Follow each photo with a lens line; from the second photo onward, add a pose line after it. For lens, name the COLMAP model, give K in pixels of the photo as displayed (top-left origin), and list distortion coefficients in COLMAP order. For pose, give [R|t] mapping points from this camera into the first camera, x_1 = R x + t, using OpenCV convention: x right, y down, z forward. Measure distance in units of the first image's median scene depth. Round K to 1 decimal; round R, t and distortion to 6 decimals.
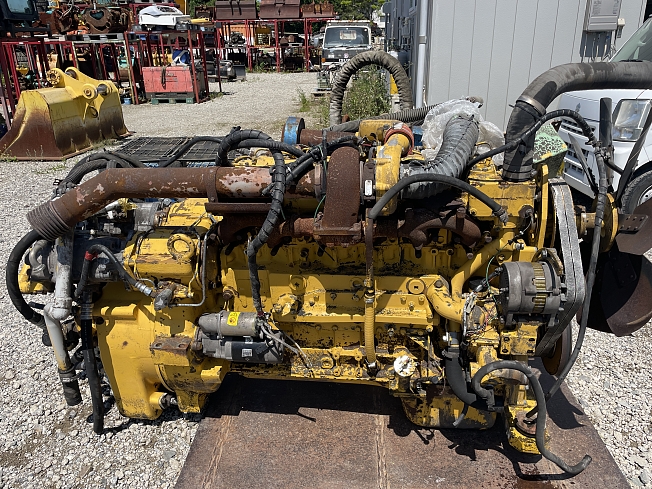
lens RADIAL K [[502.1, 0, 329.8], [0, 502.1, 243.0], [0, 0, 1]] dist [0.091579, -0.127439]
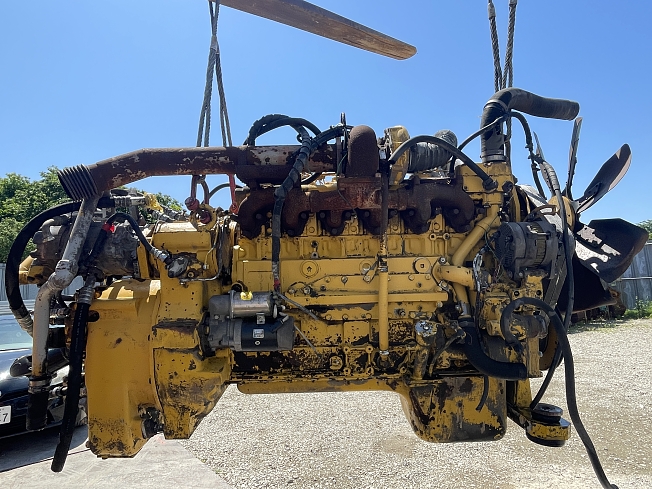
lens RADIAL K [[400.9, 0, 326.0], [0, 400.9, 244.5], [0, 0, 1]] dist [-0.004008, -0.002835]
pose [[0.987996, 0.029388, 0.151656, -0.042731], [0.043398, 0.889397, -0.455071, 0.112170], [-0.148256, 0.456190, 0.877445, 0.067610]]
